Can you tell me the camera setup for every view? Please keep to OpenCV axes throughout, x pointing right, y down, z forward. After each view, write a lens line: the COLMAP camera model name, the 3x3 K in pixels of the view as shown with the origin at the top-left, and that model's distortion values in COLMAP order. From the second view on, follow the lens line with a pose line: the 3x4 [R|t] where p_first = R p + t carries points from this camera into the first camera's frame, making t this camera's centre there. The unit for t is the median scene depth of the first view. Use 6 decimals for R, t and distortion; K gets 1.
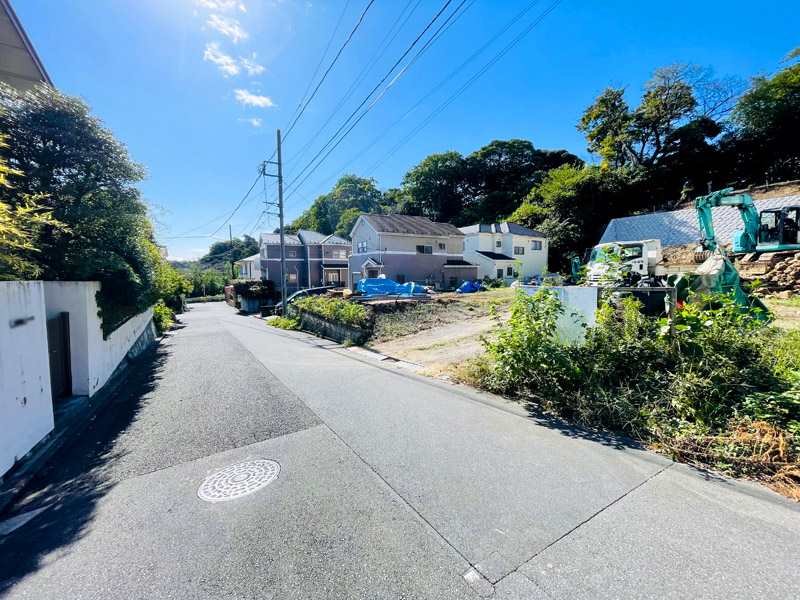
lens RADIAL K [[325.3, 0, 393.7], [0, 325.3, 298.9], [0, 0, 1]] dist [-0.003080, -0.000050]
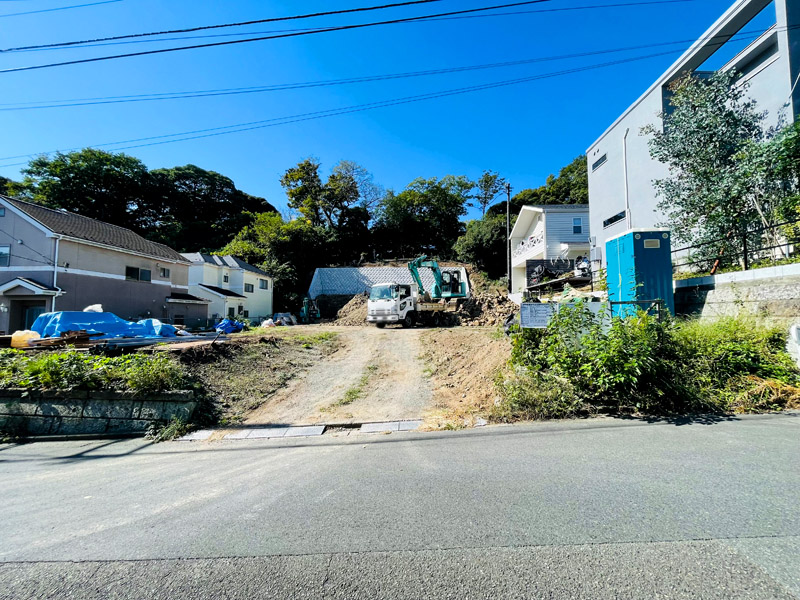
lens RADIAL K [[325.3, 0, 393.7], [0, 325.3, 298.9], [0, 0, 1]] dist [-0.003080, -0.000050]
pose [[0.567434, 0.053137, 0.821702, -0.120632], [0.062341, 0.992279, -0.107217, 0.004872], [-0.821055, 0.112064, 0.559741, 0.142598]]
